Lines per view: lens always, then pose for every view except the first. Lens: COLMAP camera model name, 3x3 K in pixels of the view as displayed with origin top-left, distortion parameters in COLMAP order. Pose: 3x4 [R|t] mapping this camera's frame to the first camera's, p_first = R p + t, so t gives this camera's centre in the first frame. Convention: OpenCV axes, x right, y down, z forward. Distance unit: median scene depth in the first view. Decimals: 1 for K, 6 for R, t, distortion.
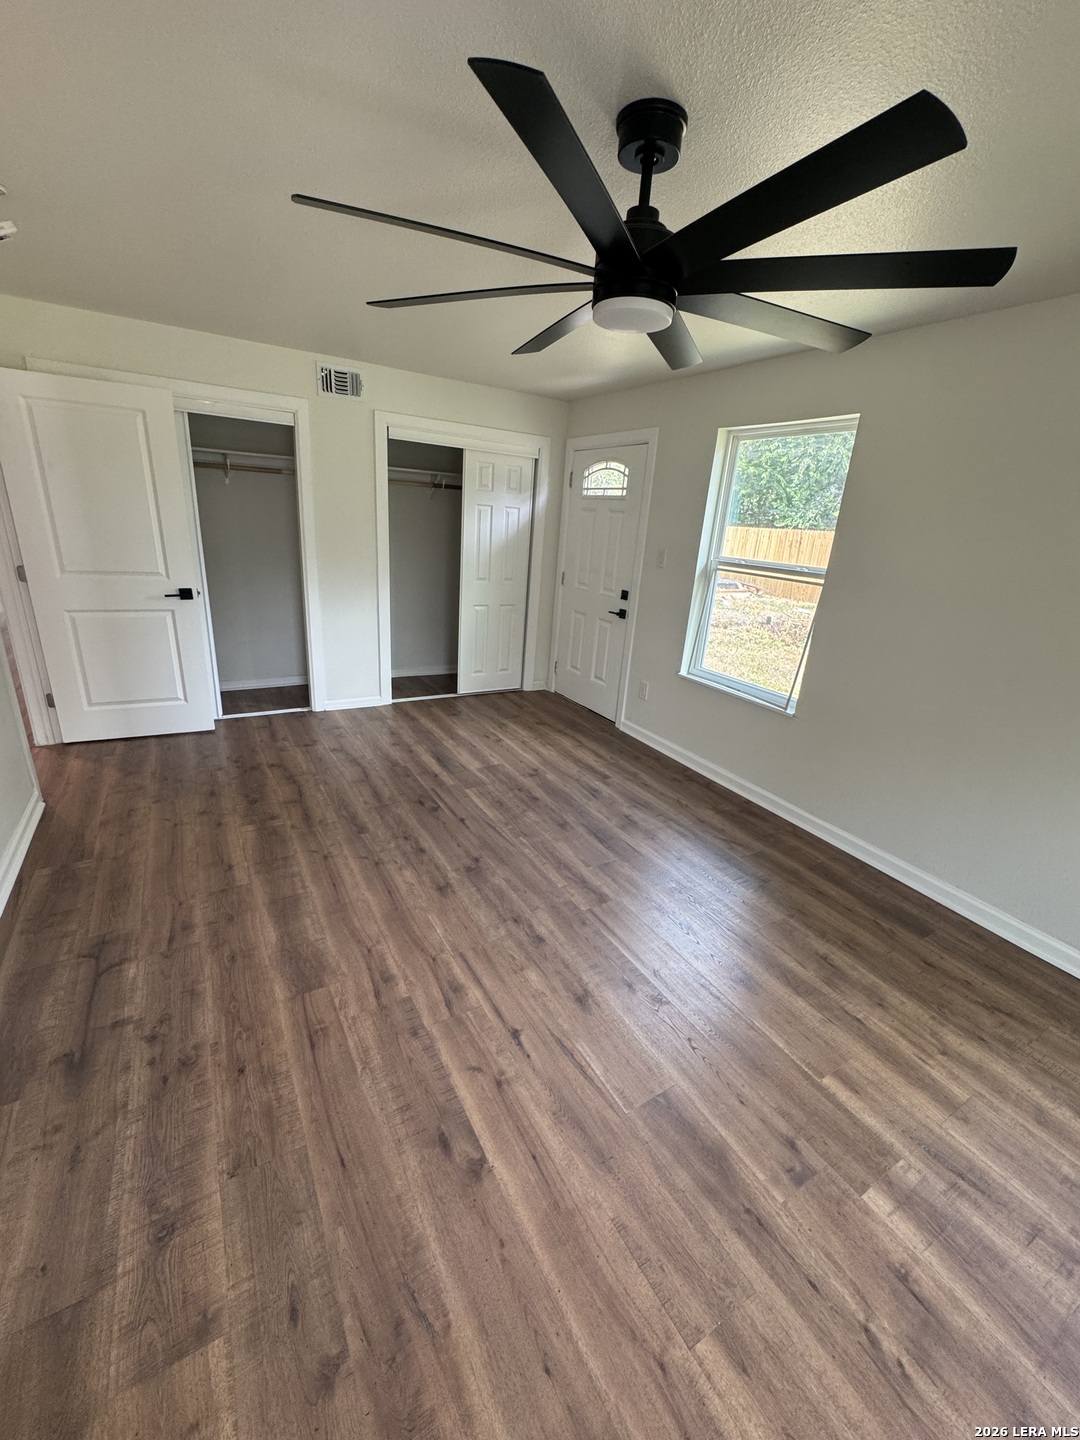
lens RADIAL K [[578.4, 0, 546.0], [0, 578.4, 724.5], [0, 0, 1]] dist [-0.003730, 0.000450]
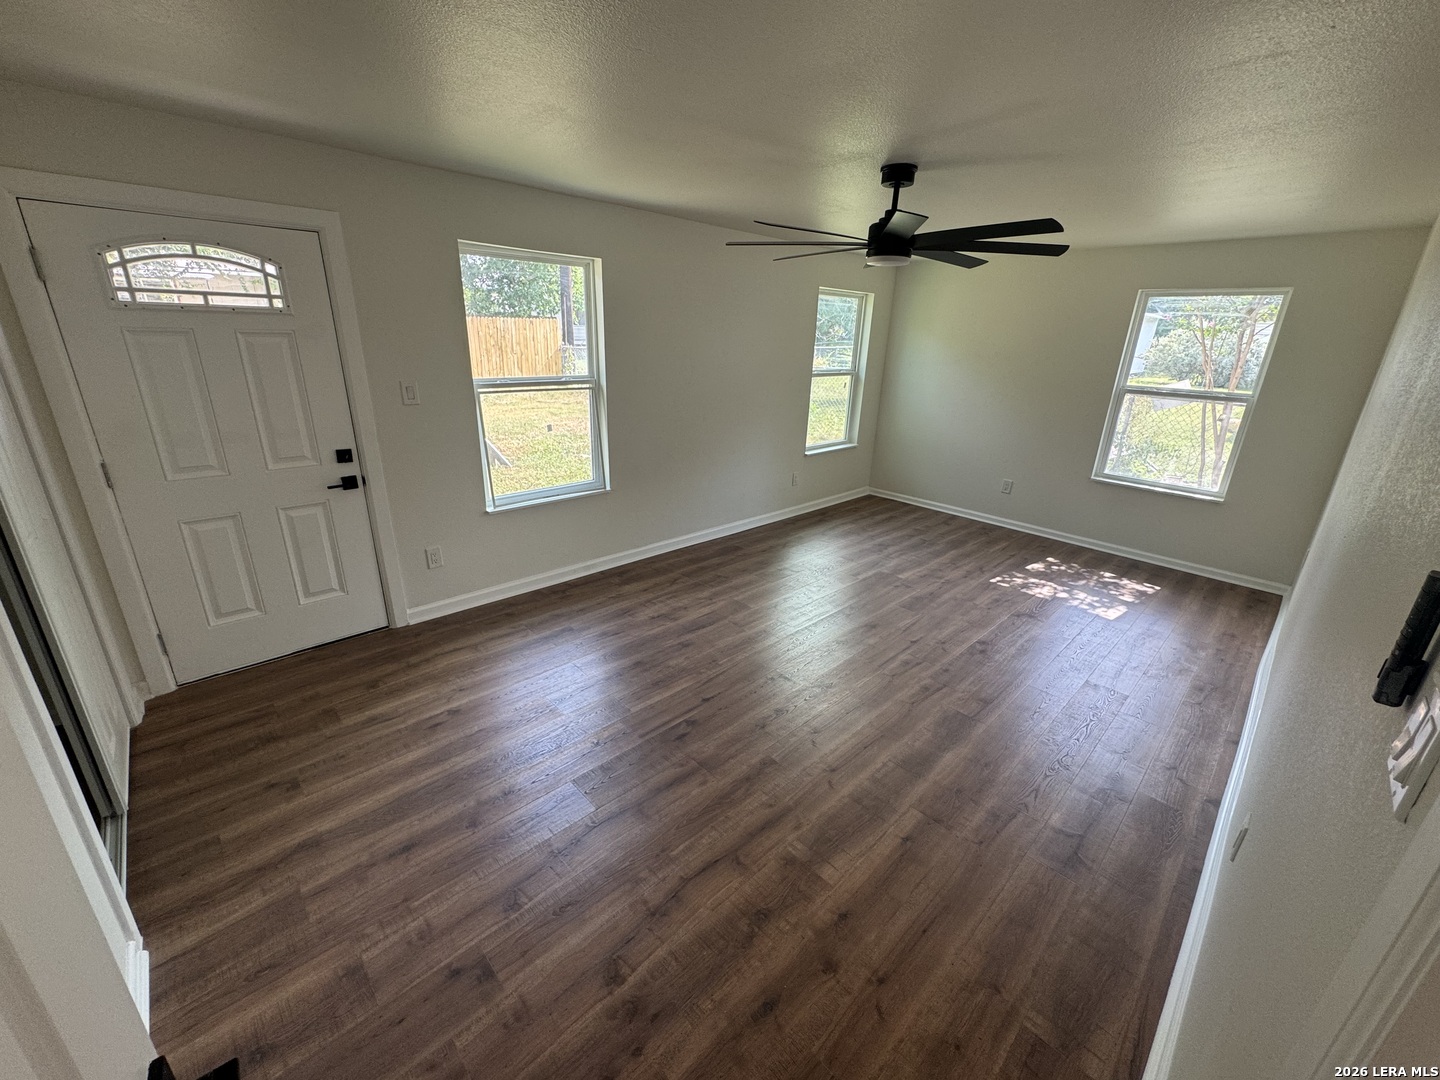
lens RADIAL K [[578.4, 0, 720.0], [0, 578.4, 540.0], [0, 0, 1]] dist [-0.003730, 0.000450]
pose [[-0.217635, -0.399167, 0.890674, -0.709031], [0.285534, 0.846587, 0.449178, -0.372878], [-0.933330, 0.352075, -0.070271, 0.781461]]
